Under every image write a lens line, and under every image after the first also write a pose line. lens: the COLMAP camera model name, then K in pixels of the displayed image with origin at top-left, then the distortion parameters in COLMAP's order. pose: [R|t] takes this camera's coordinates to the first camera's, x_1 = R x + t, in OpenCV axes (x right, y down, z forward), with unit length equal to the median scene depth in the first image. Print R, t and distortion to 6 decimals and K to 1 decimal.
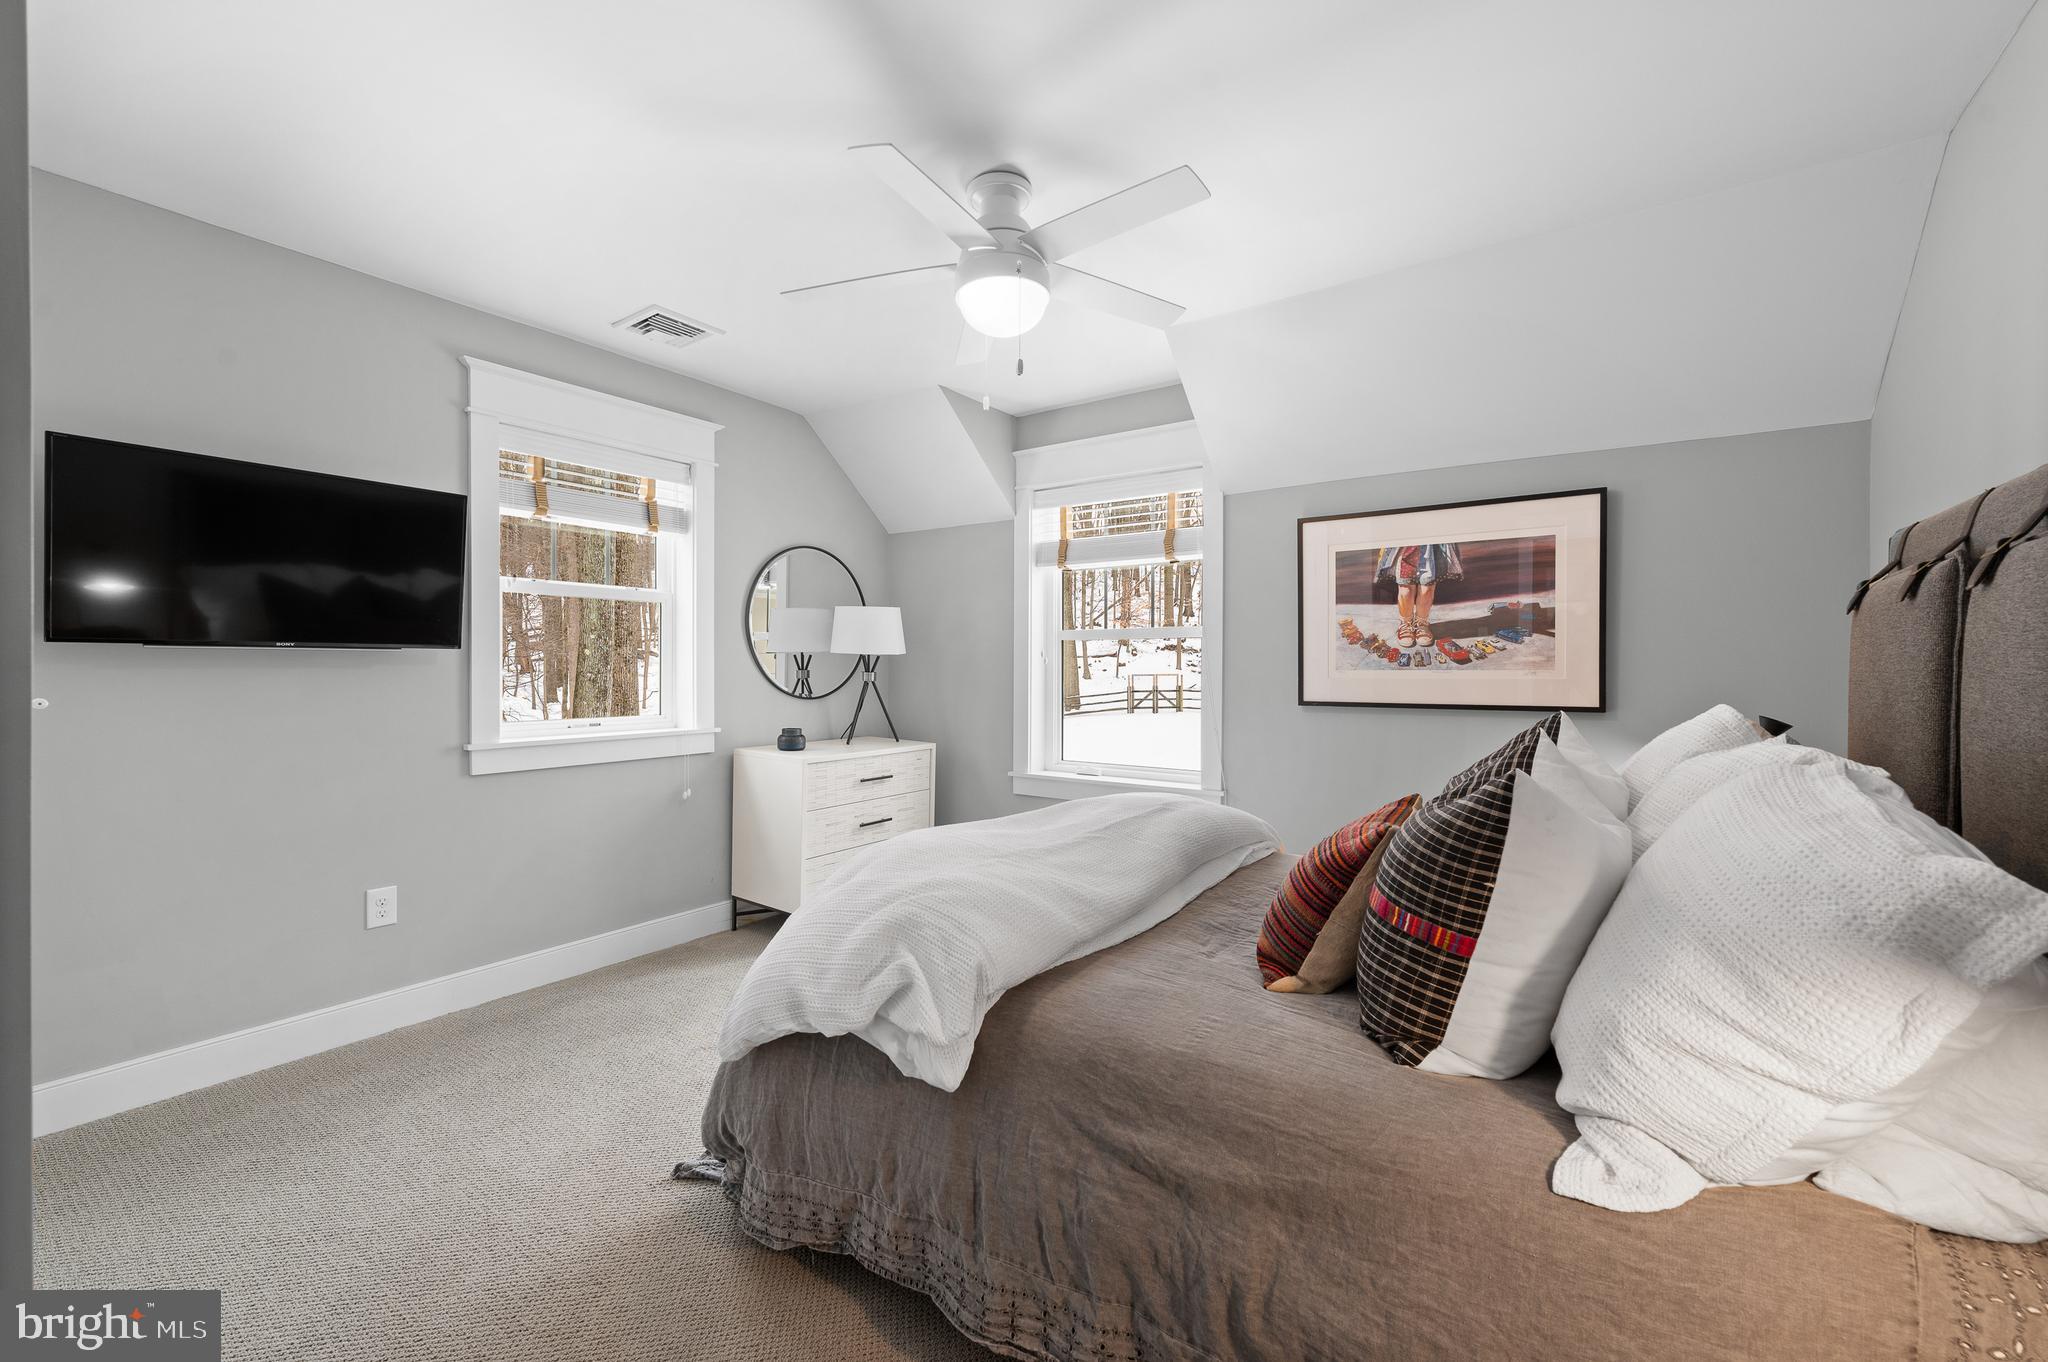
lens RADIAL K [[811.7, 0, 1021.7], [0, 811.7, 672.7], [0, 0, 1]] dist [-0.001876, 0.000161]
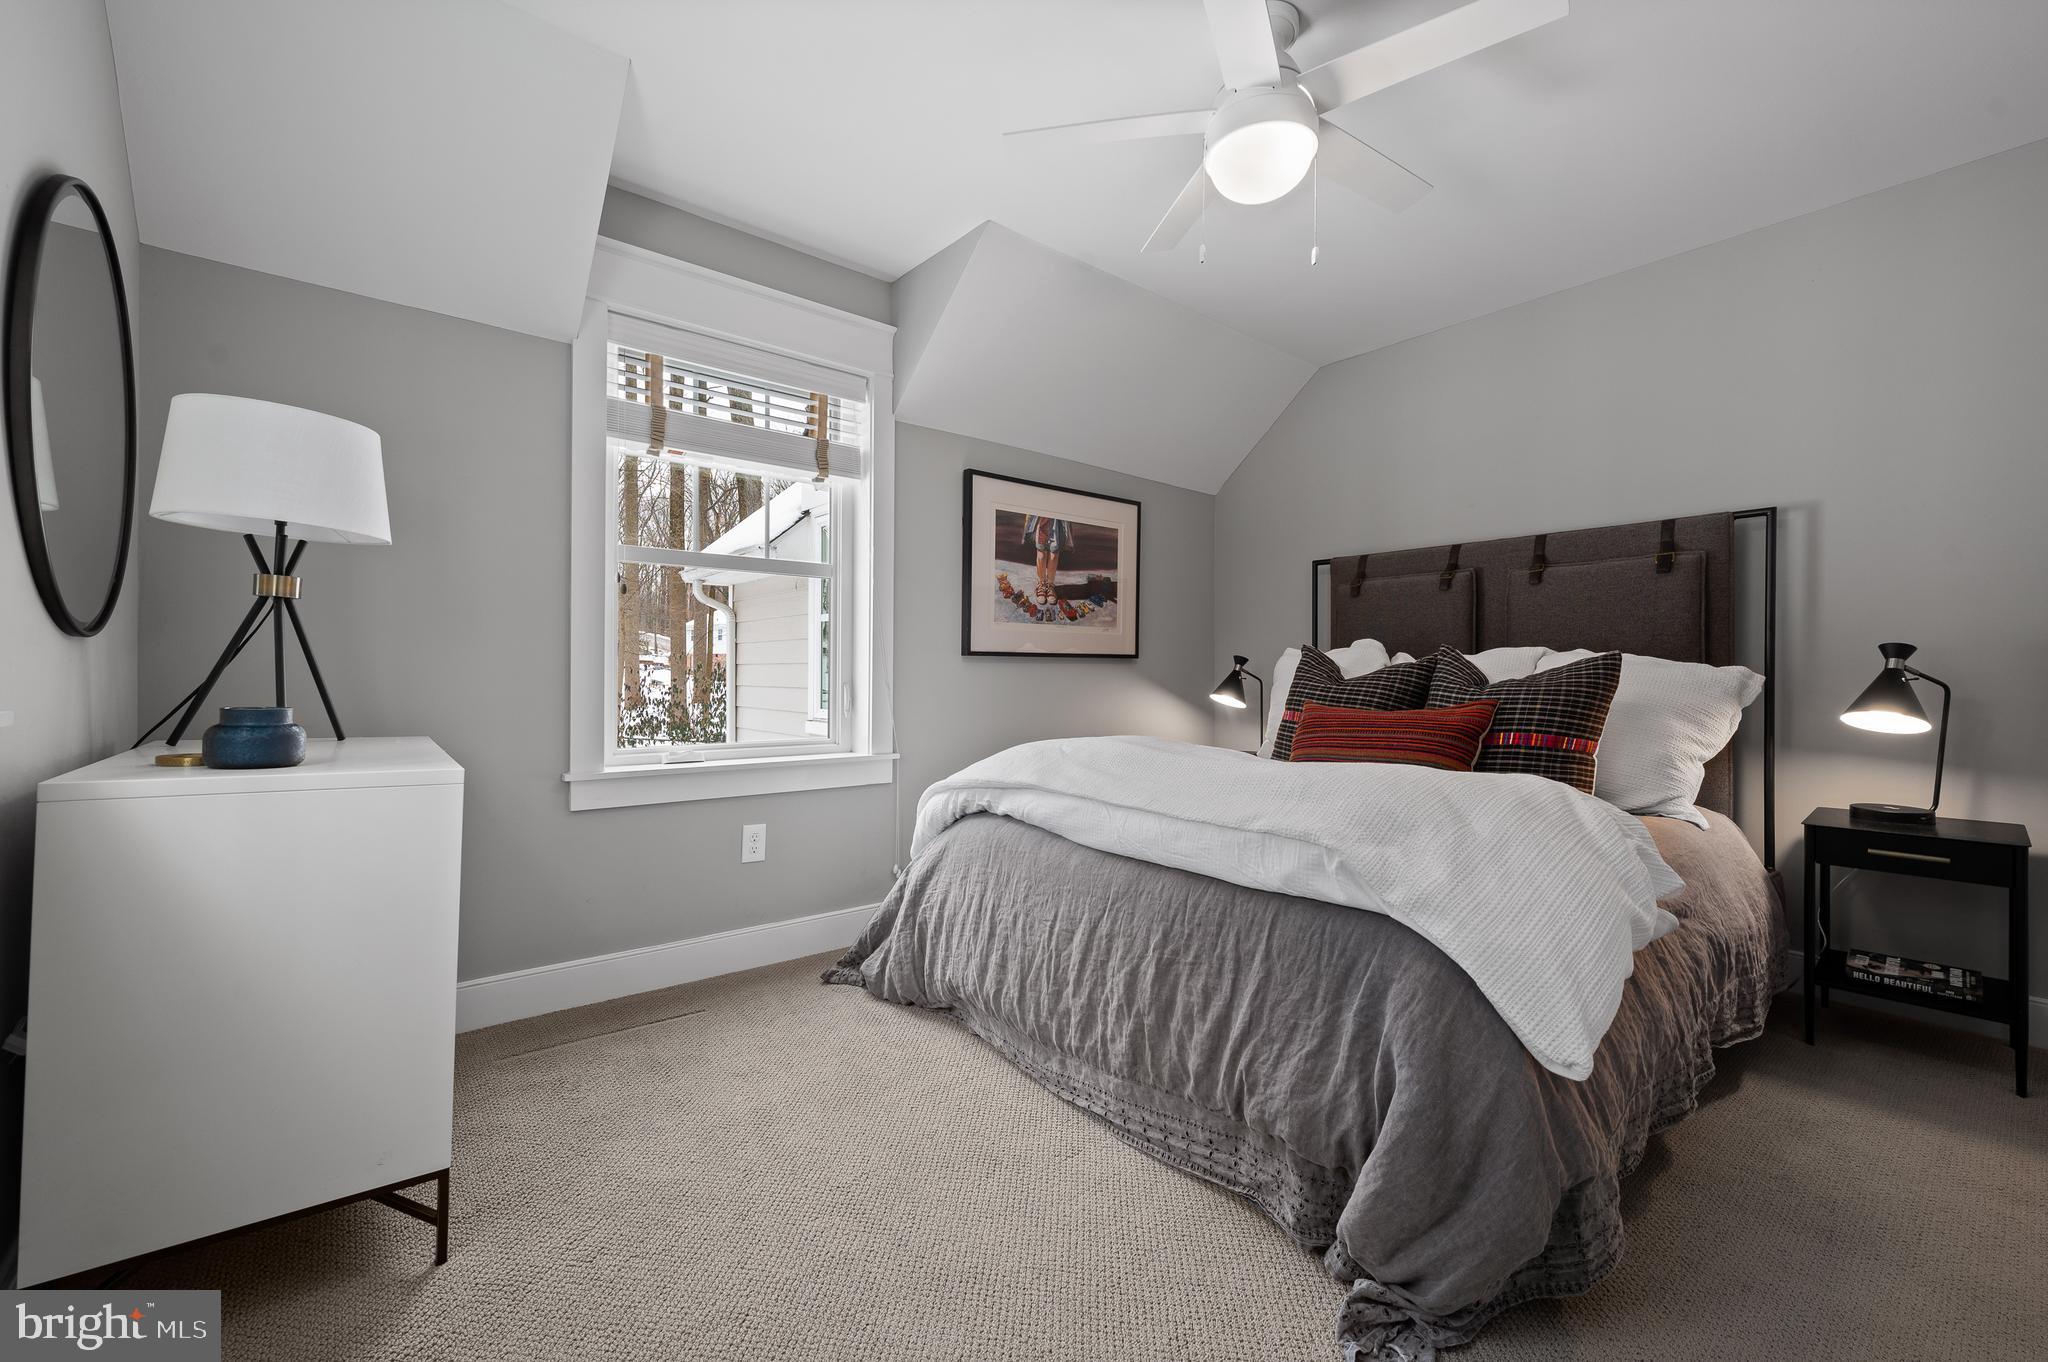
lens RADIAL K [[833.1, 0, 1026.6], [0, 833.1, 677.3], [0, 0, 1]] dist [-0.000930, 0.000036]
pose [[0.268143, 0.002875, 0.963375, -0.705267], [0.008283, 0.999952, -0.005289, 0.082498], [-0.963344, 0.009398, 0.268106, 0.736848]]
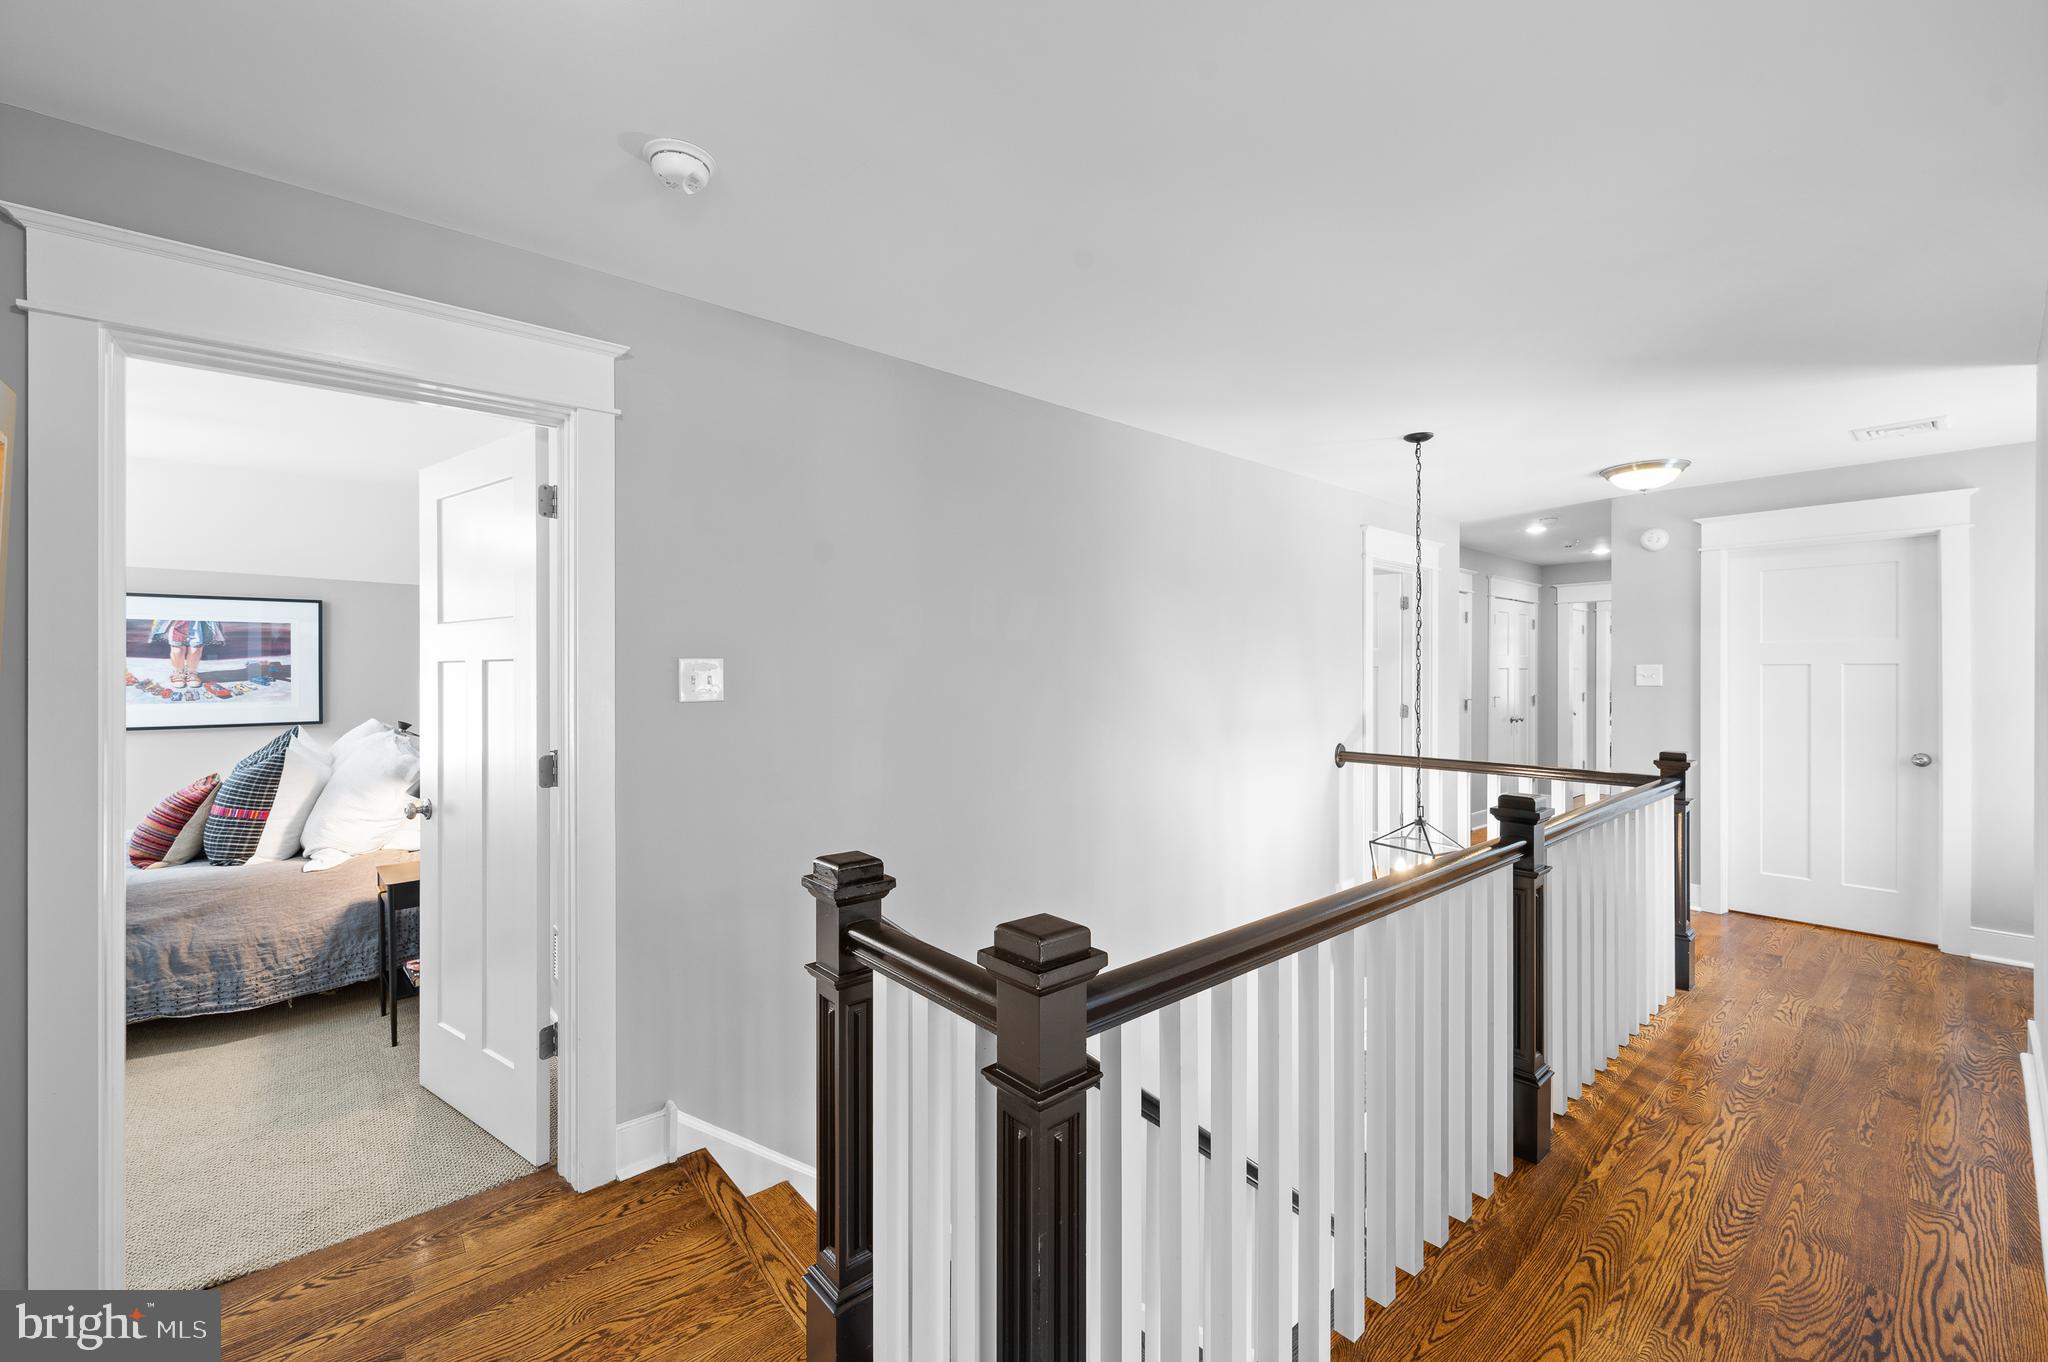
lens RADIAL K [[811.7, 0, 1021.7], [0, 811.7, 672.7], [0, 0, 1]] dist [-0.001876, 0.000161]
pose [[0.237814, -0.004756, 0.971299, -0.627407], [0.007914, 0.999964, 0.002958, -0.054106], [-0.971278, 0.006983, 0.237844, -0.892681]]
